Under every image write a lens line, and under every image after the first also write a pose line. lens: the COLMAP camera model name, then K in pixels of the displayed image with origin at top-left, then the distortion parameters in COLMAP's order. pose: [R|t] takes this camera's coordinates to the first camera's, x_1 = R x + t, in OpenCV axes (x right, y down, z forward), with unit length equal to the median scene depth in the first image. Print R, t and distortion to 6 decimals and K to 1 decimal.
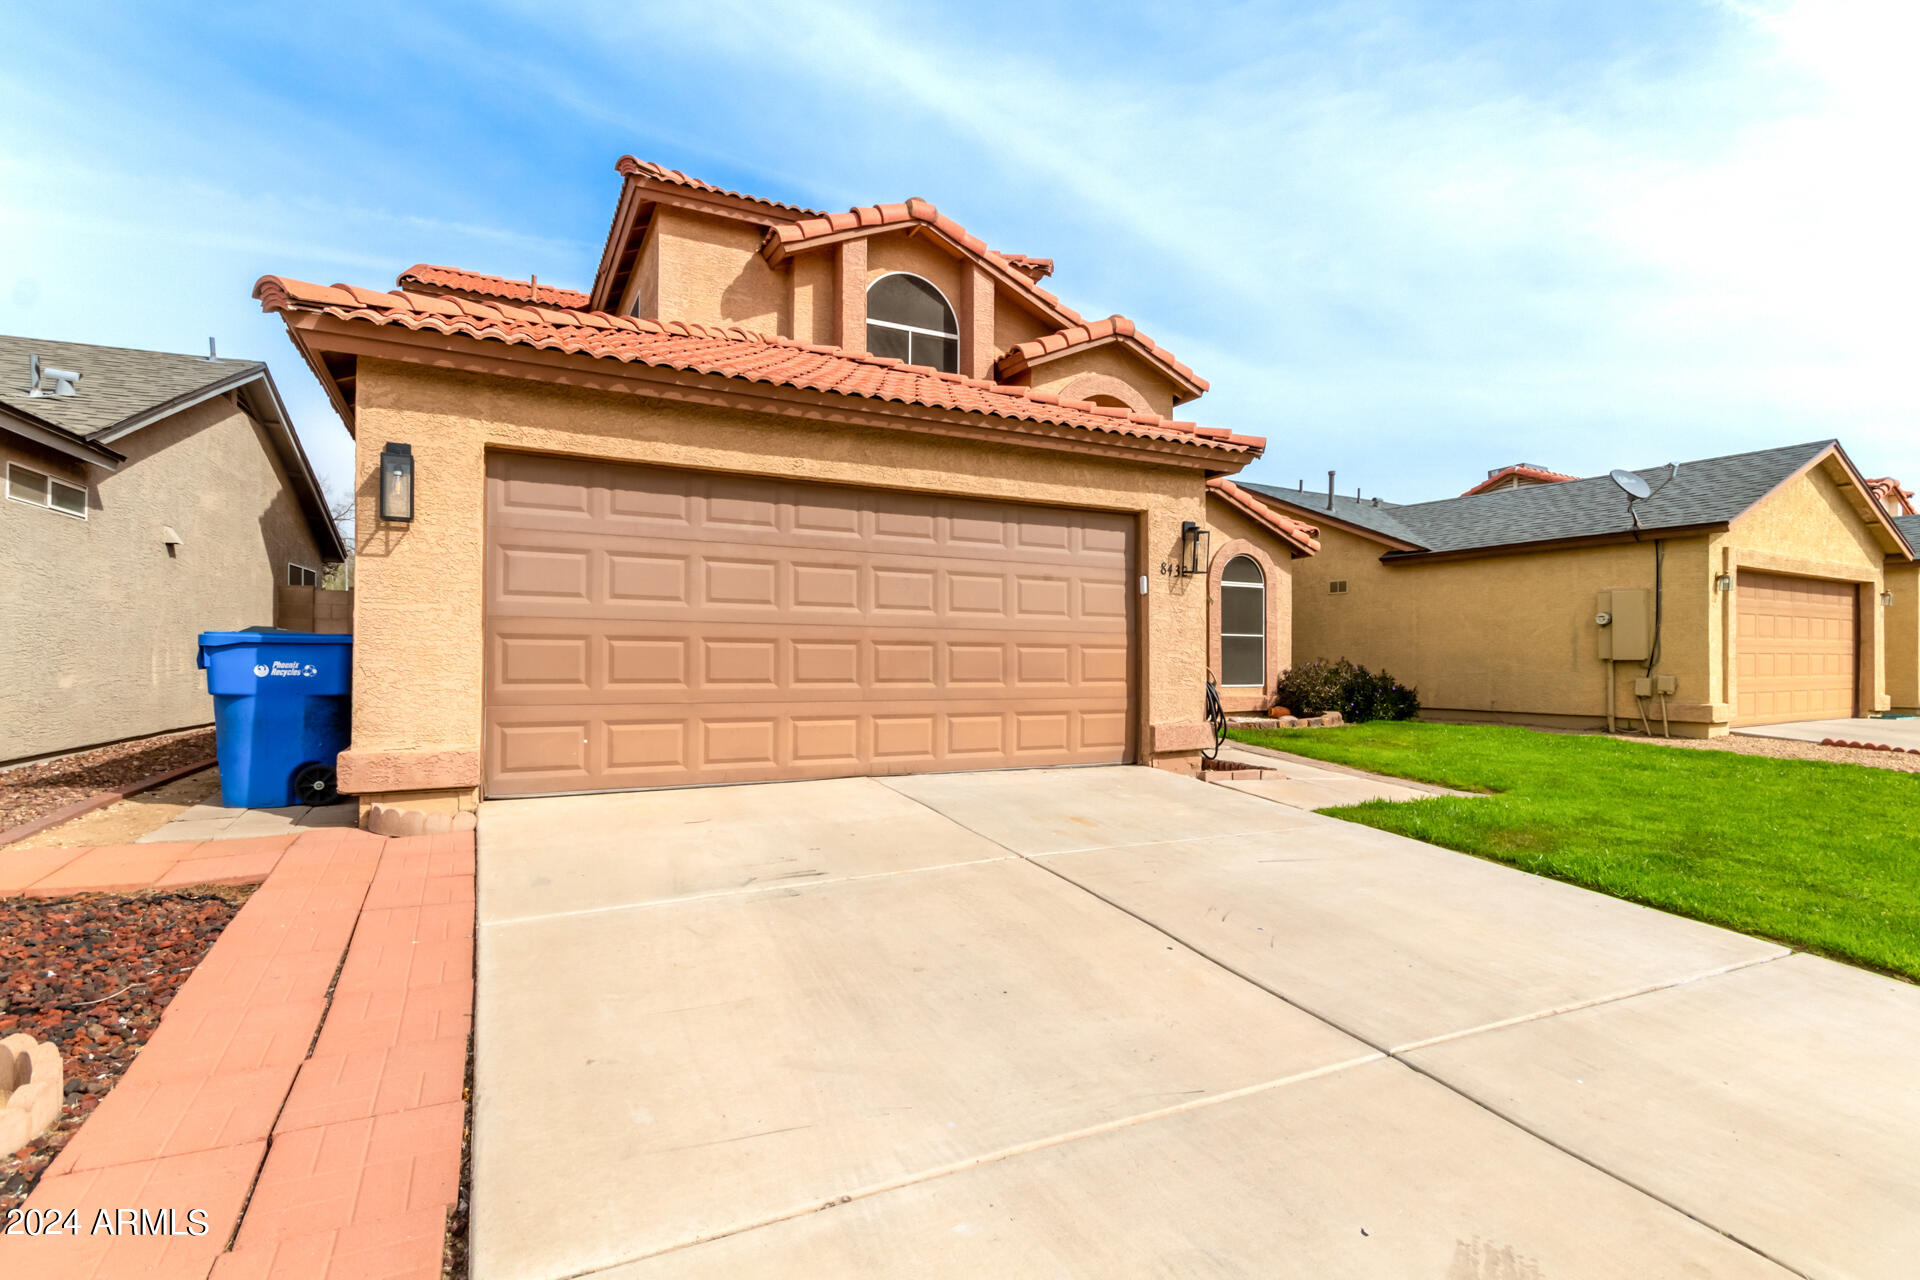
lens RADIAL K [[897.9, 0, 962.5], [0, 897.9, 654.5], [0, 0, 1]] dist [0.000362, 0.000519]
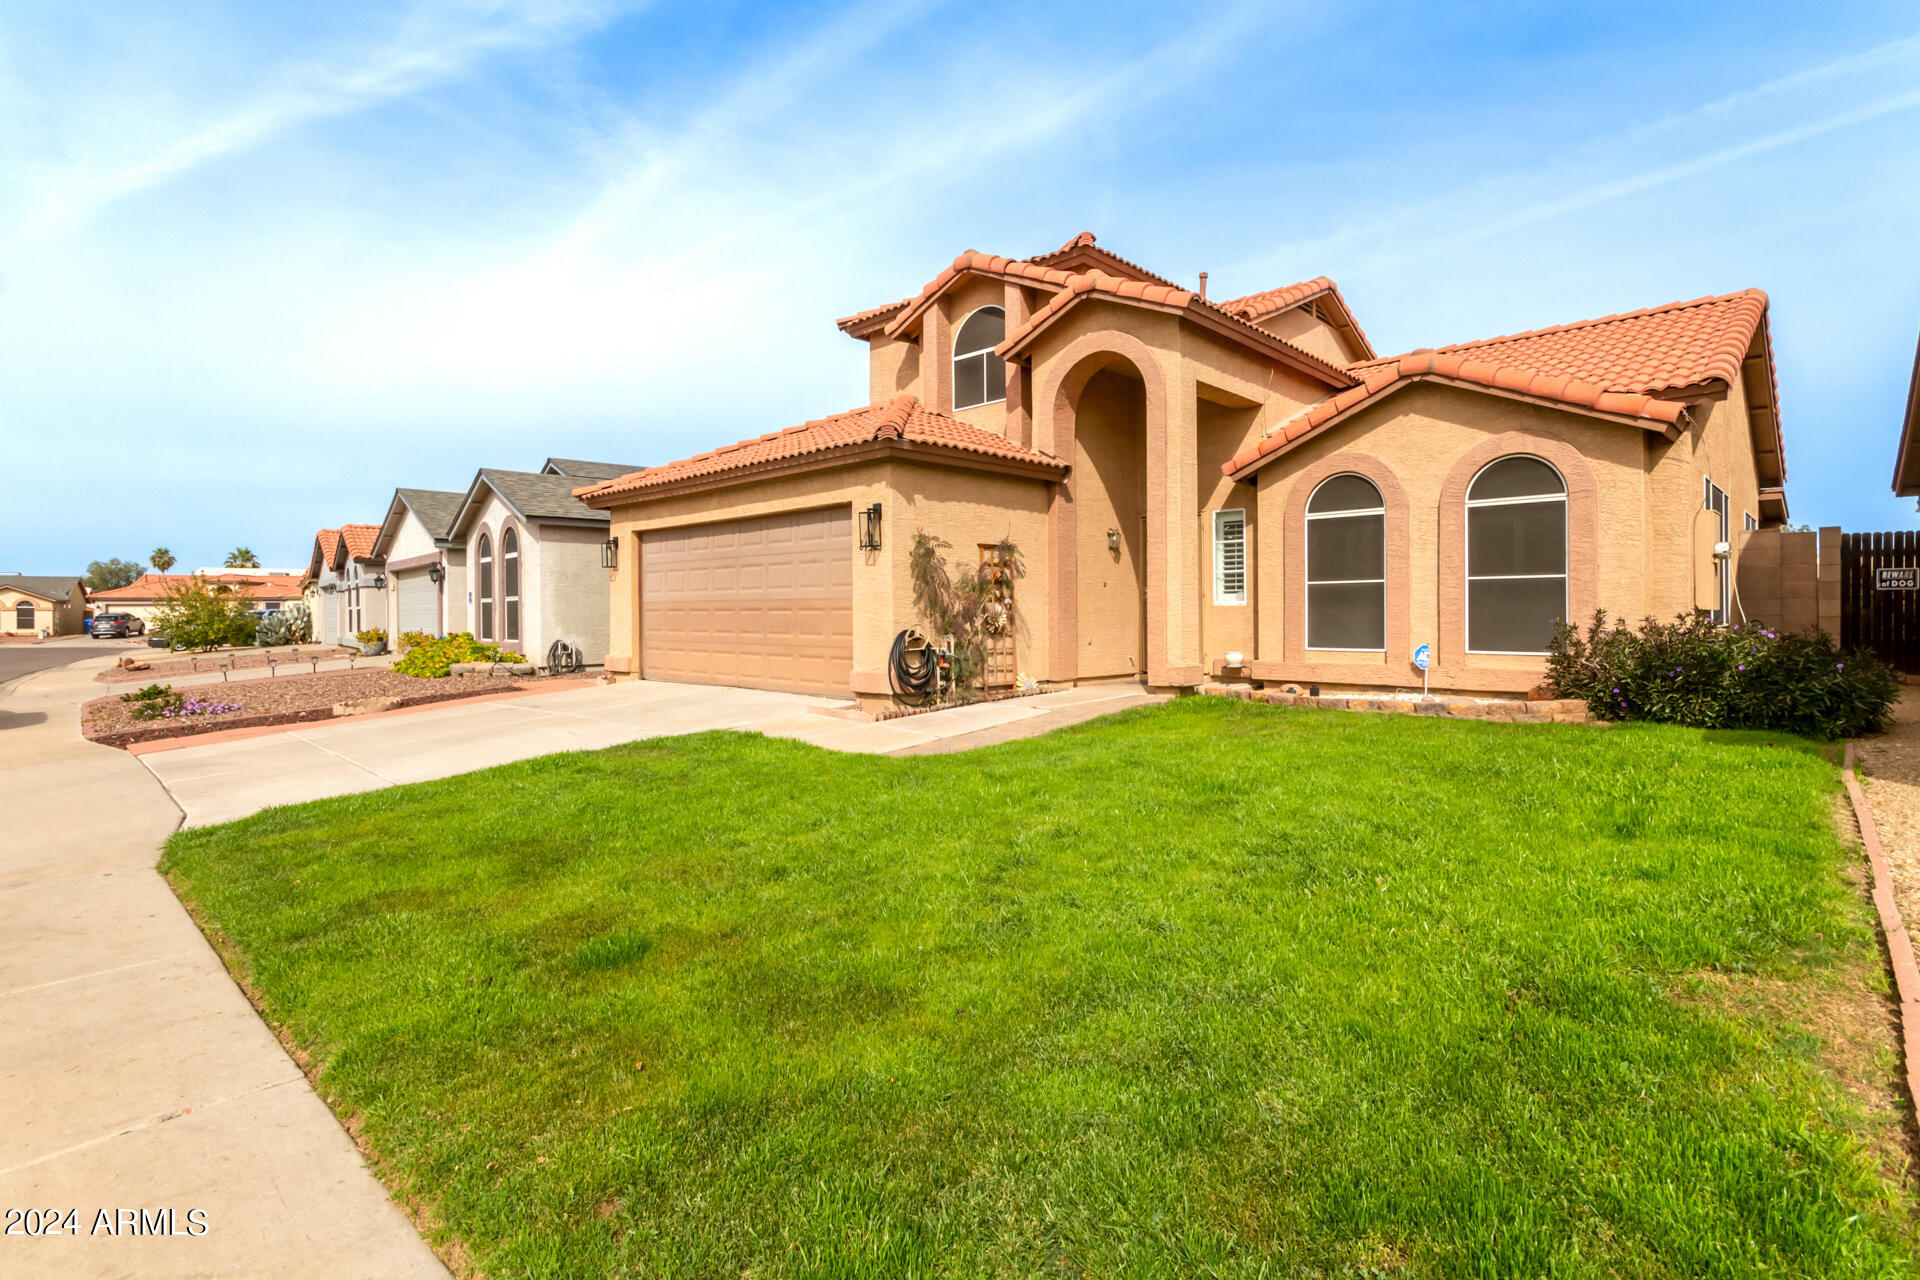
lens RADIAL K [[911.4, 0, 976.9], [0, 911.4, 626.0], [0, 0, 1]] dist [0.001414, 0.001206]
pose [[0.338620, 0.005864, -0.940905, 1.252780], [0.013264, 0.999851, 0.011005, 0.003260], [0.940830, -0.016207, 0.338491, 0.619331]]
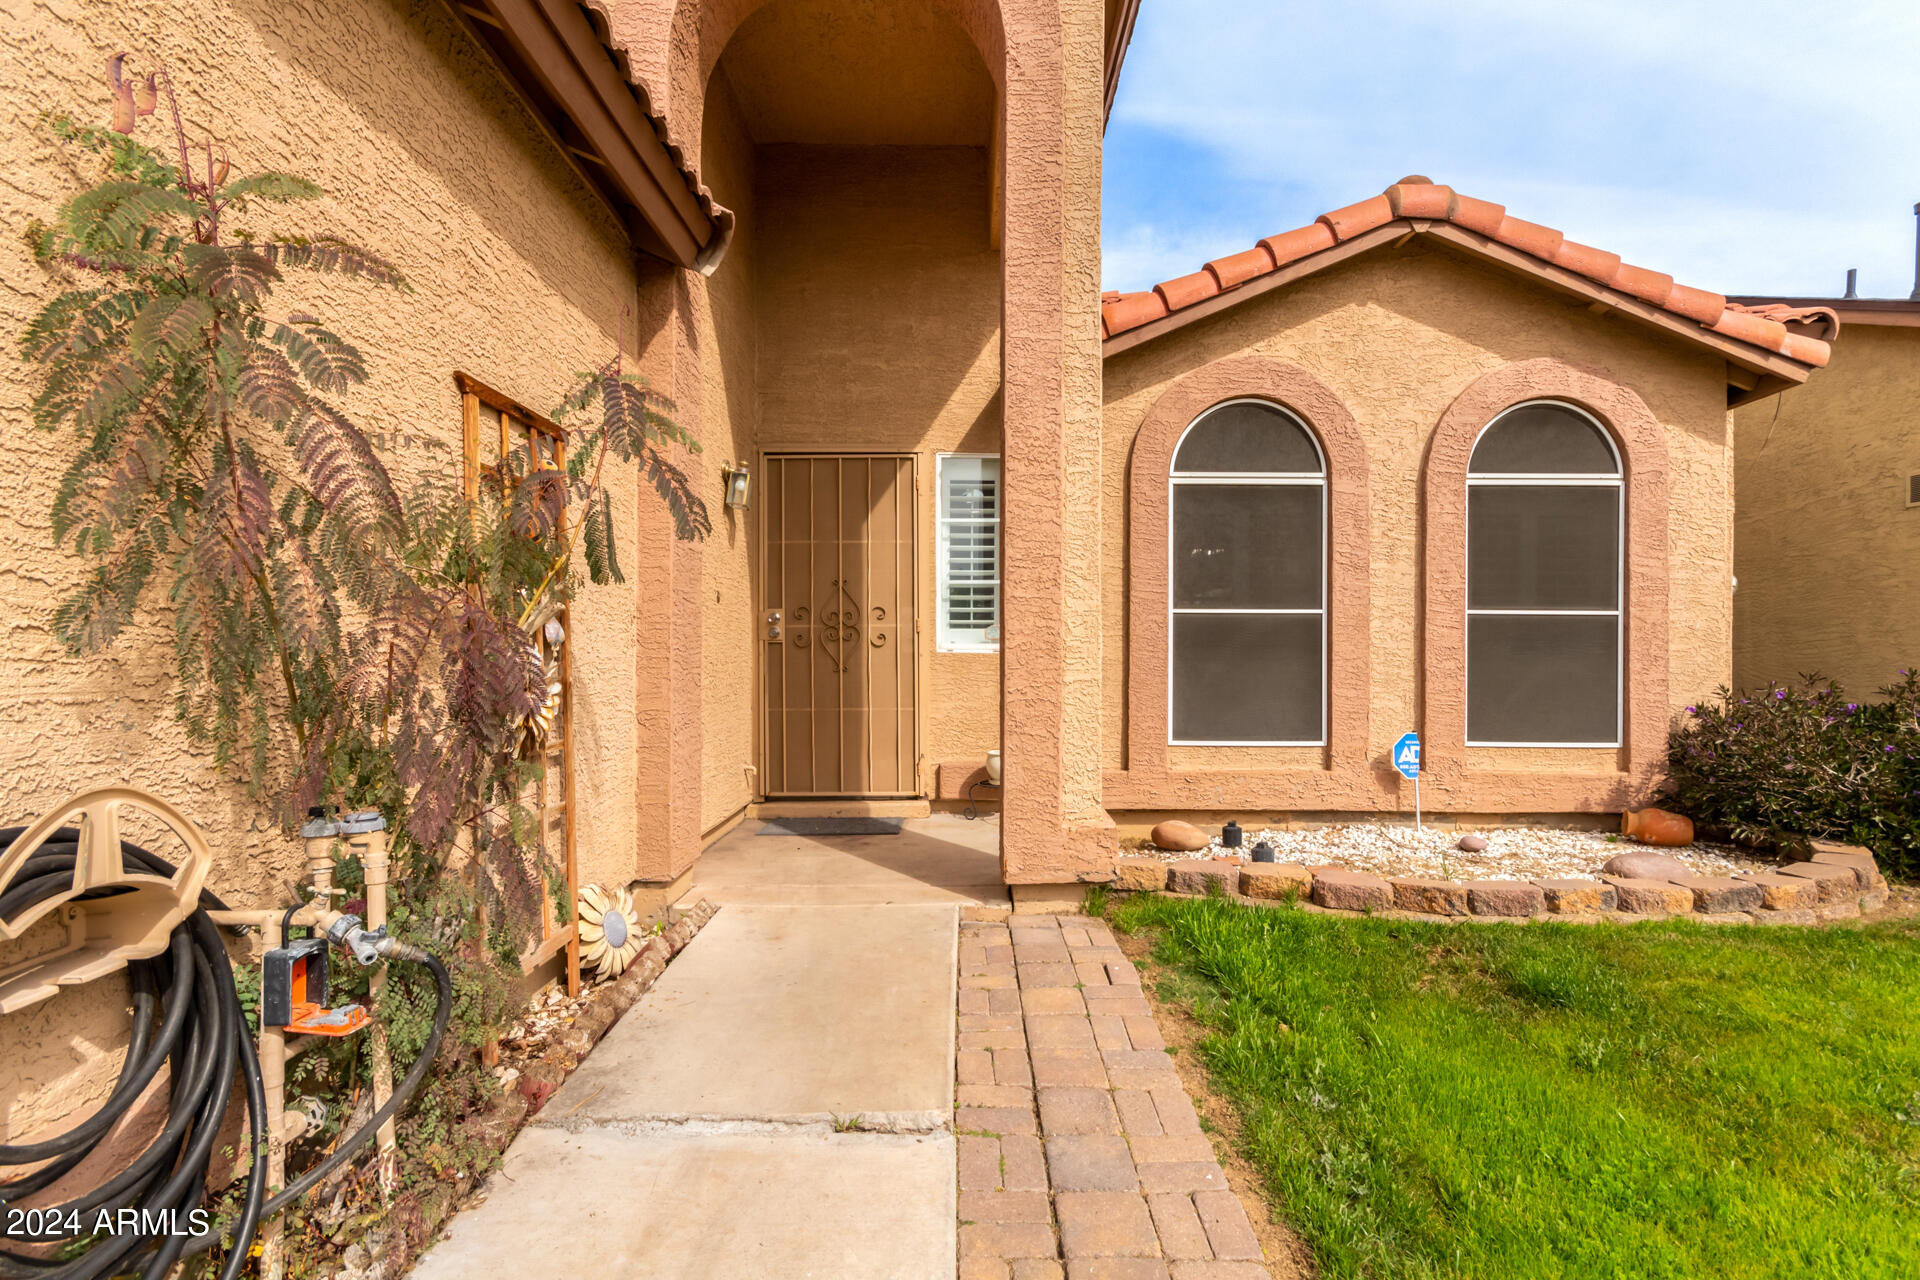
lens RADIAL K [[897.9, 0, 962.5], [0, 897.9, 654.5], [0, 0, 1]] dist [0.000362, 0.000519]
pose [[0.884657, 0.000202, -0.466242, 0.420093], [0.002059, 0.999988, 0.004339, -0.008653], [0.466238, -0.004798, 0.884646, 0.850804]]
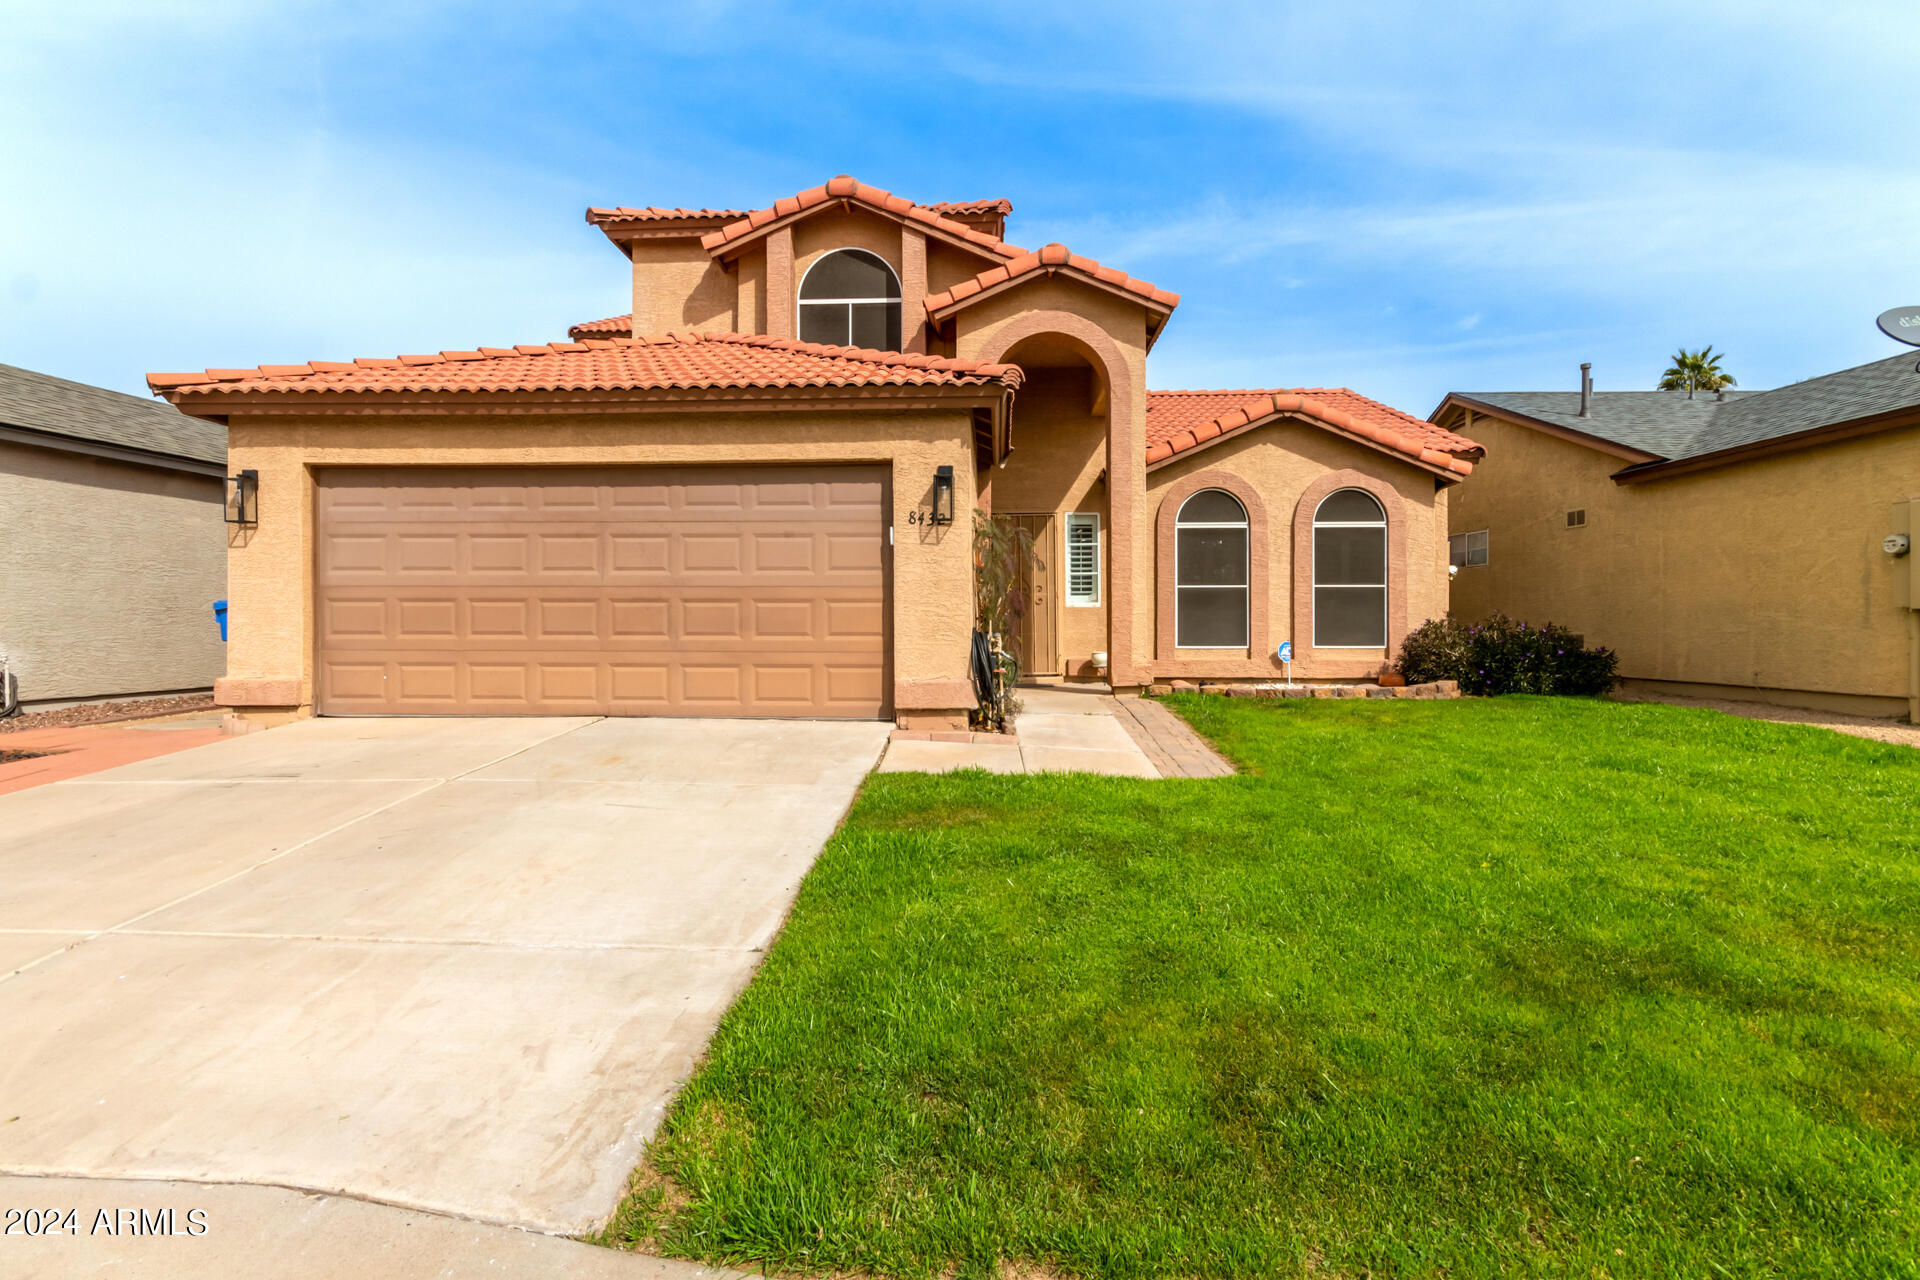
lens RADIAL K [[903.8, 0, 963.8], [0, 903.8, 626.5], [0, 0, 1]] dist [0.003637, 0.000200]
pose [[0.869504, -0.004494, -0.493906, 0.639877], [0.008280, 0.999951, 0.005479, 0.013023], [0.493857, -0.008853, 0.869498, 0.161914]]
